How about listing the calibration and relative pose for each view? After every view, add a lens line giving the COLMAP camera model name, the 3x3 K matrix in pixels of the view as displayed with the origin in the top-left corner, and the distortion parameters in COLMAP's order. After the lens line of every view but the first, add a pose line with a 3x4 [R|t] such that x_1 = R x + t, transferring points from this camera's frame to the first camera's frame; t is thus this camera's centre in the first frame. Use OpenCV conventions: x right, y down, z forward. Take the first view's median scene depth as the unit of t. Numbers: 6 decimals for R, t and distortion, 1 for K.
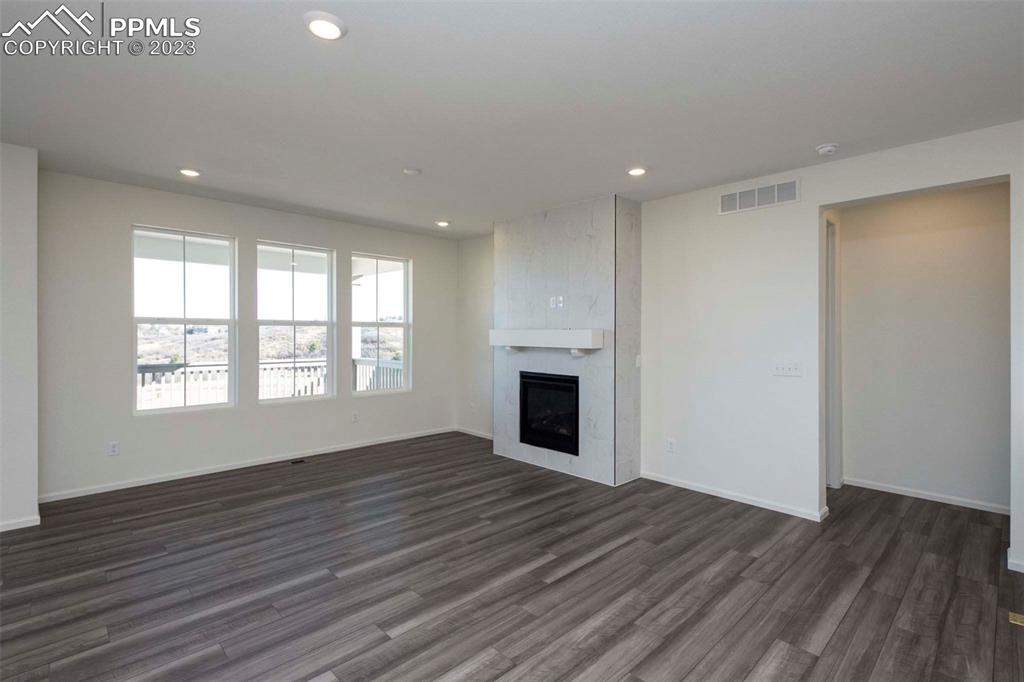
lens RADIAL K [[477.3, 0, 499.8], [0, 477.3, 334.8], [0, 0, 1]] dist [0.002884, 0.000288]
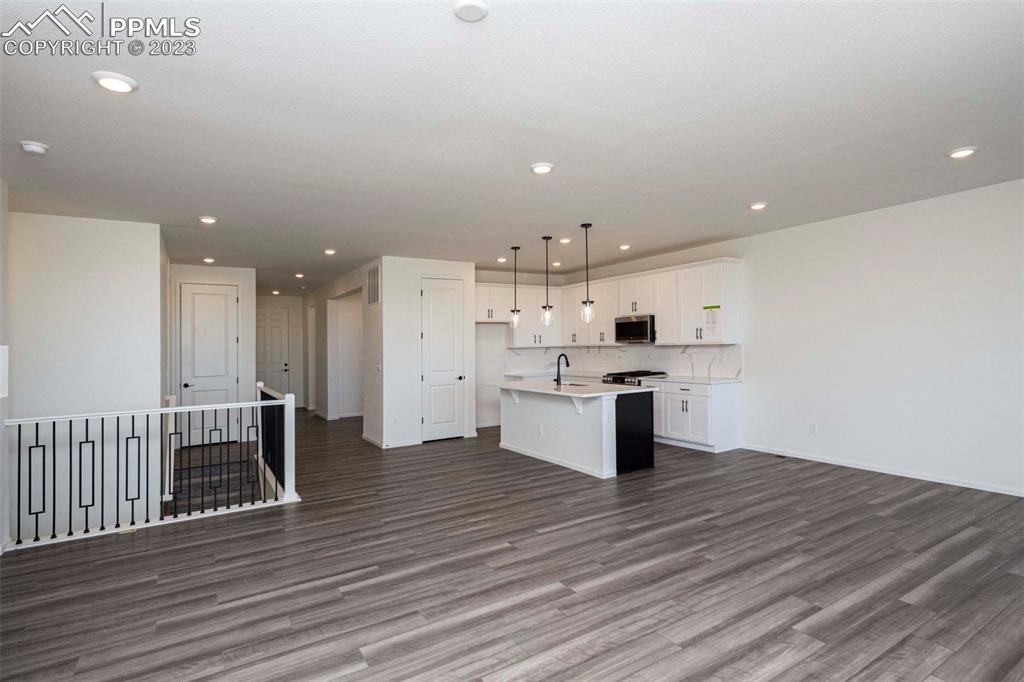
lens RADIAL K [[496.1, 0, 516.3], [0, 496.1, 341.8], [0, 0, 1]] dist [0.001136, 0.000163]
pose [[-0.982813, 0.016730, 0.183846, -0.360613], [0.016754, 0.999859, -0.001423, -0.013307], [-0.183844, 0.001682, -0.982954, 1.656823]]
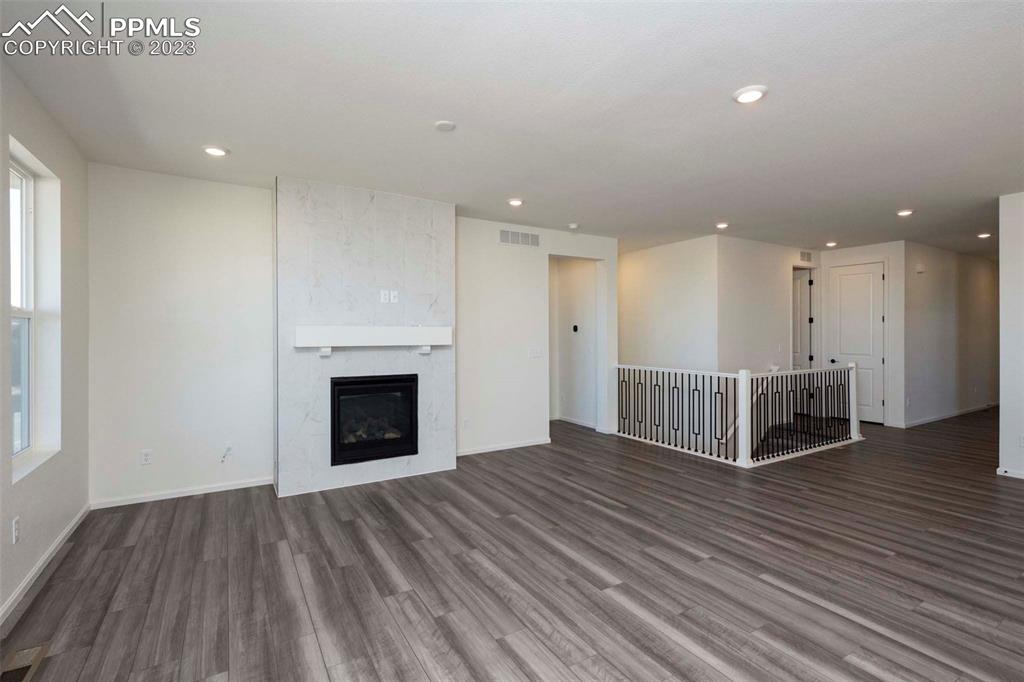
lens RADIAL K [[487.2, 0, 521.0], [0, 487.2, 331.5], [0, 0, 1]] dist [-0.002091, -0.000375]
pose [[0.196587, -0.002372, 0.980483, -1.068708], [0.005760, 0.999983, 0.001264, -0.001837], [-0.980469, 0.005399, 0.196598, 0.799940]]
